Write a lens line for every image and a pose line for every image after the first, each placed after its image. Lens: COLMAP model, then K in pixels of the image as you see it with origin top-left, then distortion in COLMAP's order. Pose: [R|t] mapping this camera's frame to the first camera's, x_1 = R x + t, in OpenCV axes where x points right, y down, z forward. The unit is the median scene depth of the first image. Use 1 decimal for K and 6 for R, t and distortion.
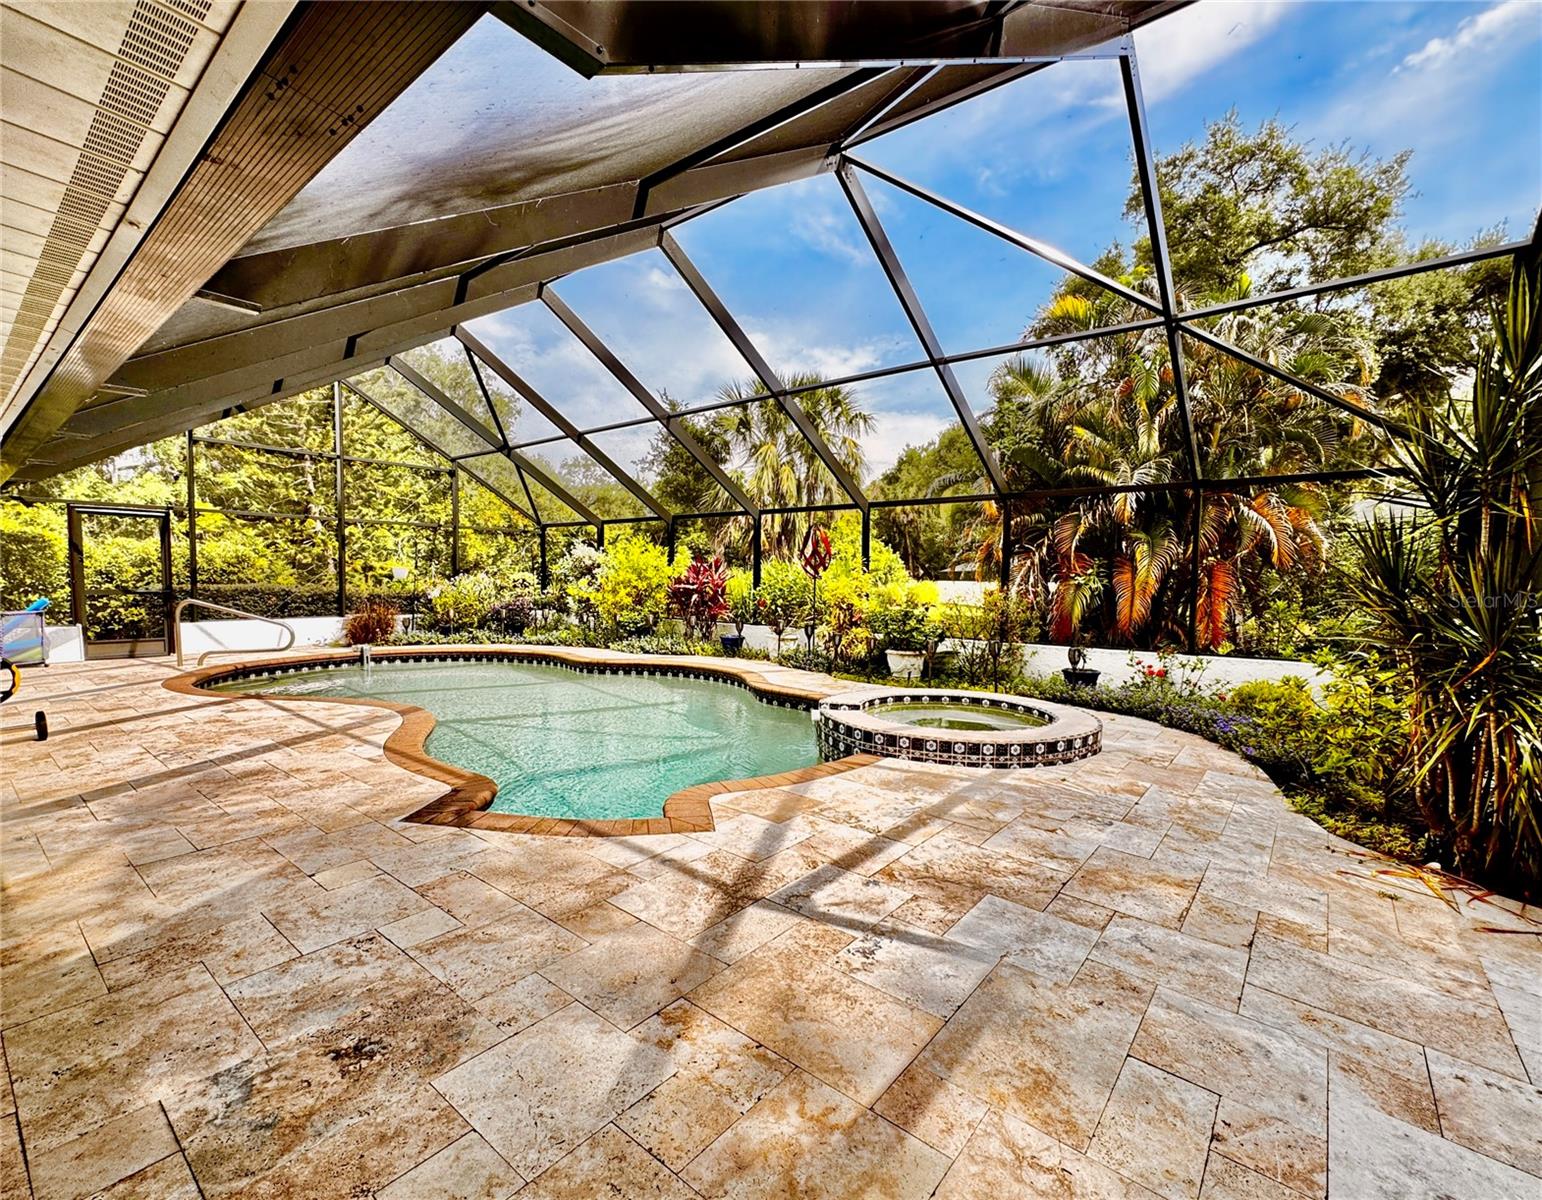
lens RADIAL K [[690.5, 0, 772.5], [0, 690.5, 611.1], [0, 0, 1]] dist [-0.002469, 0.000182]
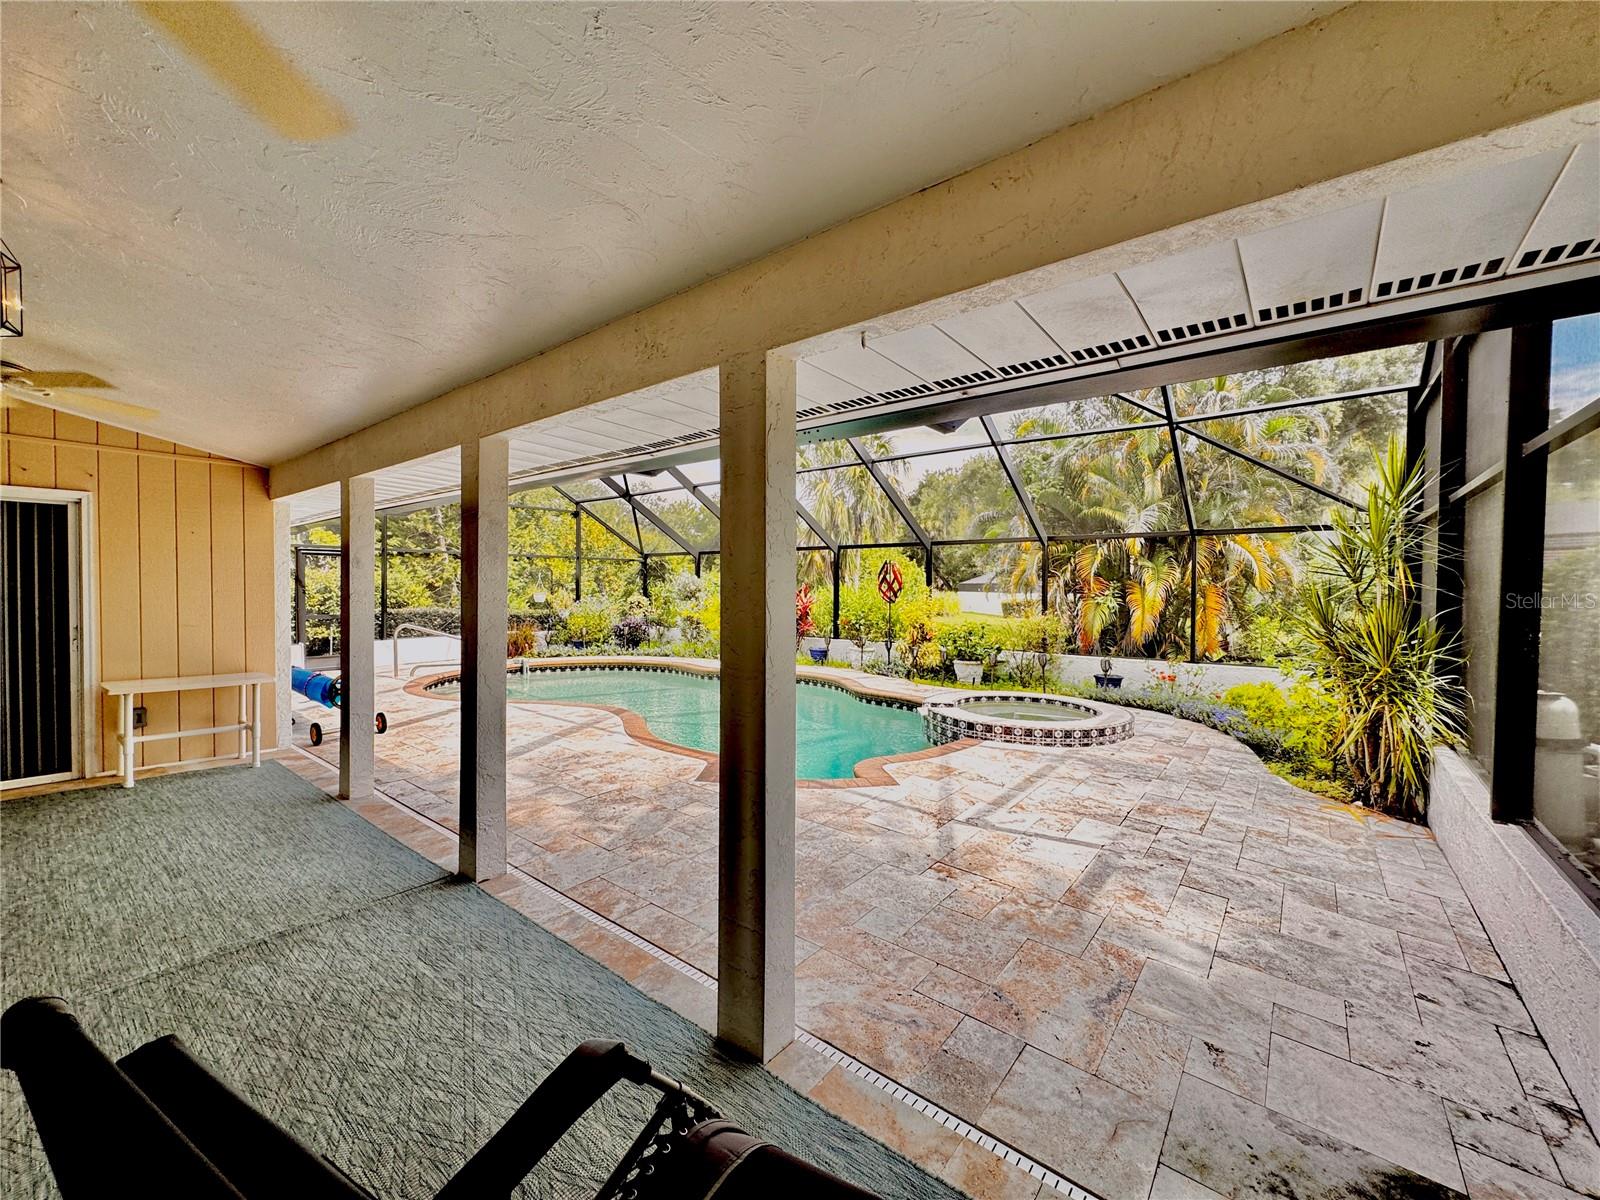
lens RADIAL K [[637.6, 0, 797.2], [0, 637.6, 591.6], [0, 0, 1]] dist [-0.004254, -0.000134]
pose [[0.999974, -0.007232, -0.000603, -0.127701], [0.007202, 0.999157, -0.040408, -0.025971], [0.000895, 0.040403, 0.999183, -0.189304]]
